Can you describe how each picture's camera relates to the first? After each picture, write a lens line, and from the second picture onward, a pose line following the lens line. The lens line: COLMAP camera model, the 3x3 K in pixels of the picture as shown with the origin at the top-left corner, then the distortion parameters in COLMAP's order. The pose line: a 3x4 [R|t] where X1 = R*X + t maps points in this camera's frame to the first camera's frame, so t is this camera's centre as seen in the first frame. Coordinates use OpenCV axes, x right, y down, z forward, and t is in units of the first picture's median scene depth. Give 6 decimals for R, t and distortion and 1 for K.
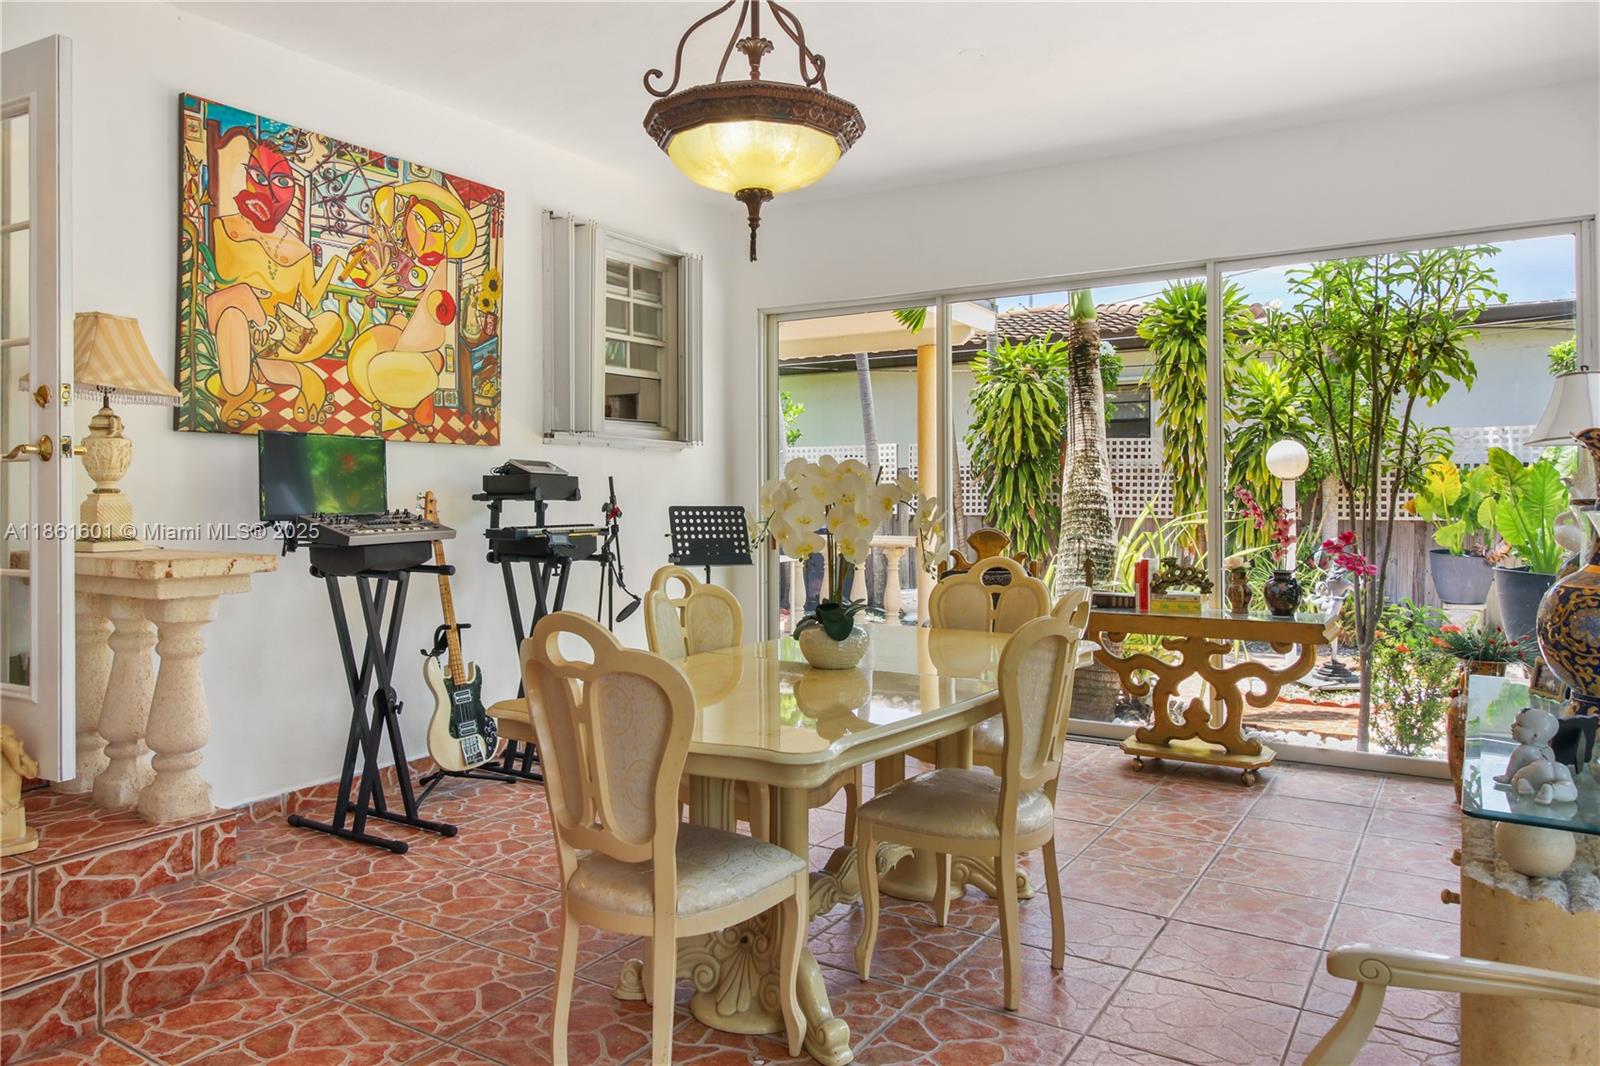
lens RADIAL K [[1088.1, 0, 797.7], [0, 1088.1, 477.7], [0, 0, 1]] dist [0.005256, -0.004470]
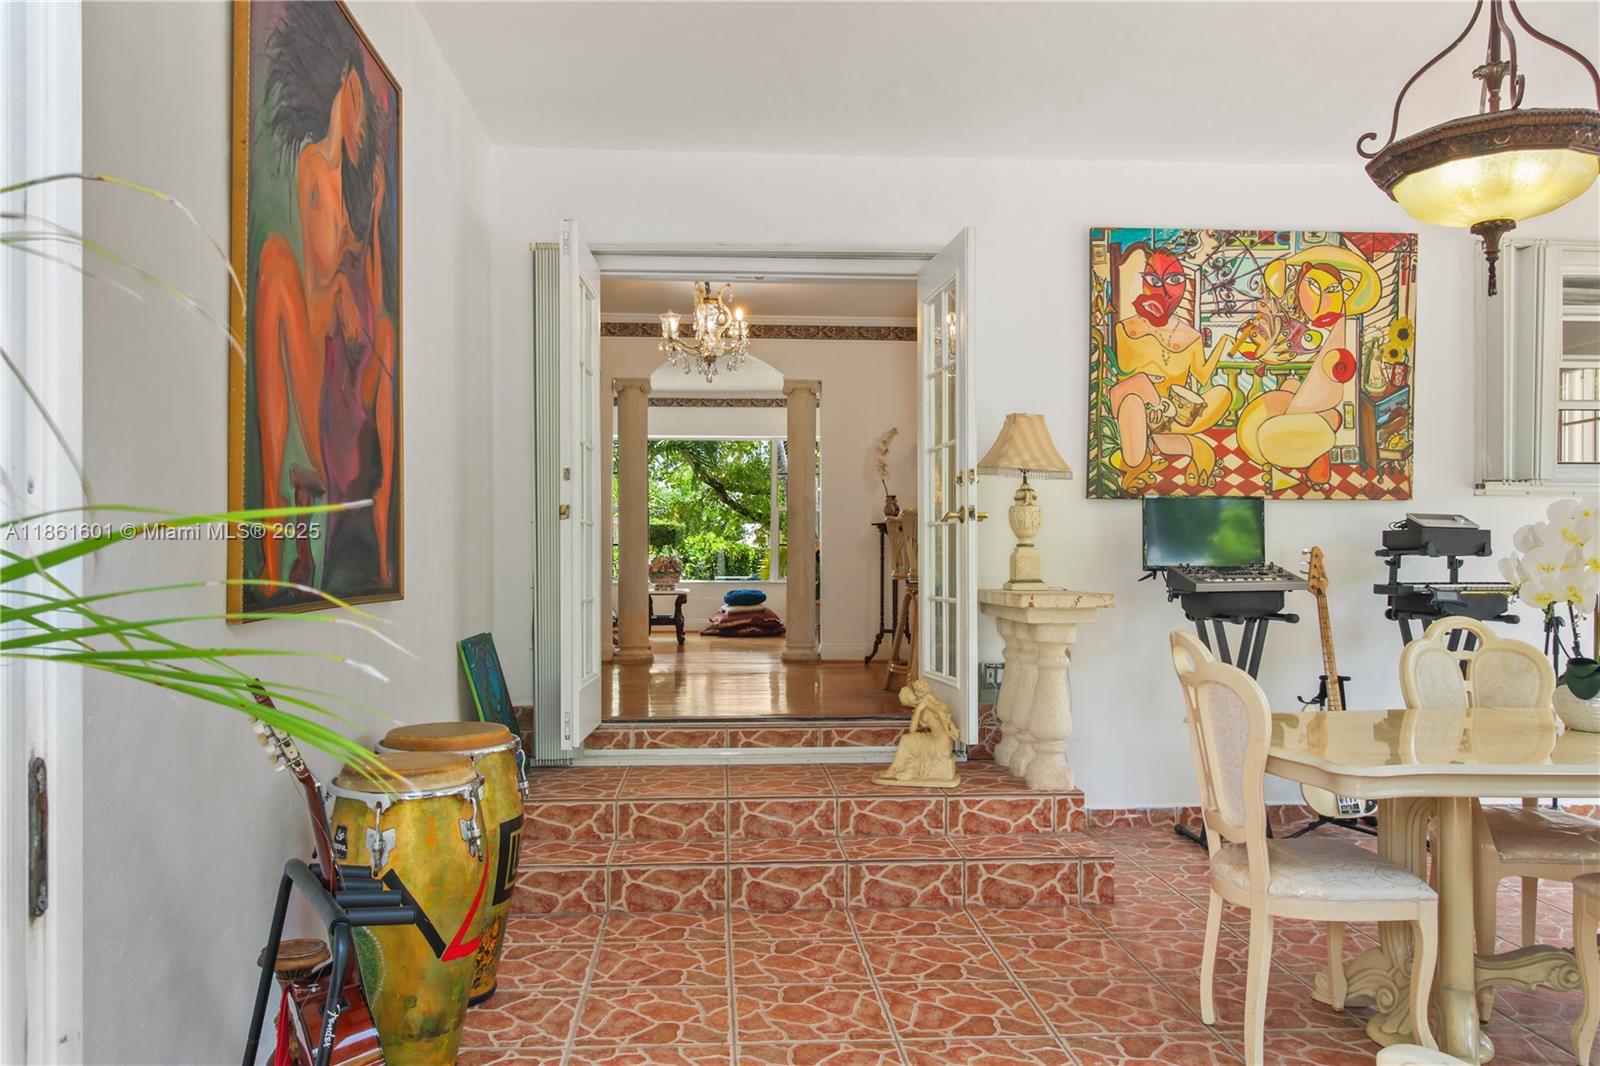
lens RADIAL K [[1257.3, 0, 799.5], [0, 1257.3, 542.9], [0, 0, 1]] dist [0.010956, 0.001027]
pose [[0.584703, -0.012899, -0.811145, 0.391519], [0.008893, 0.999915, -0.009491, 0.018135], [0.811199, -0.001664, 0.584768, -0.111873]]
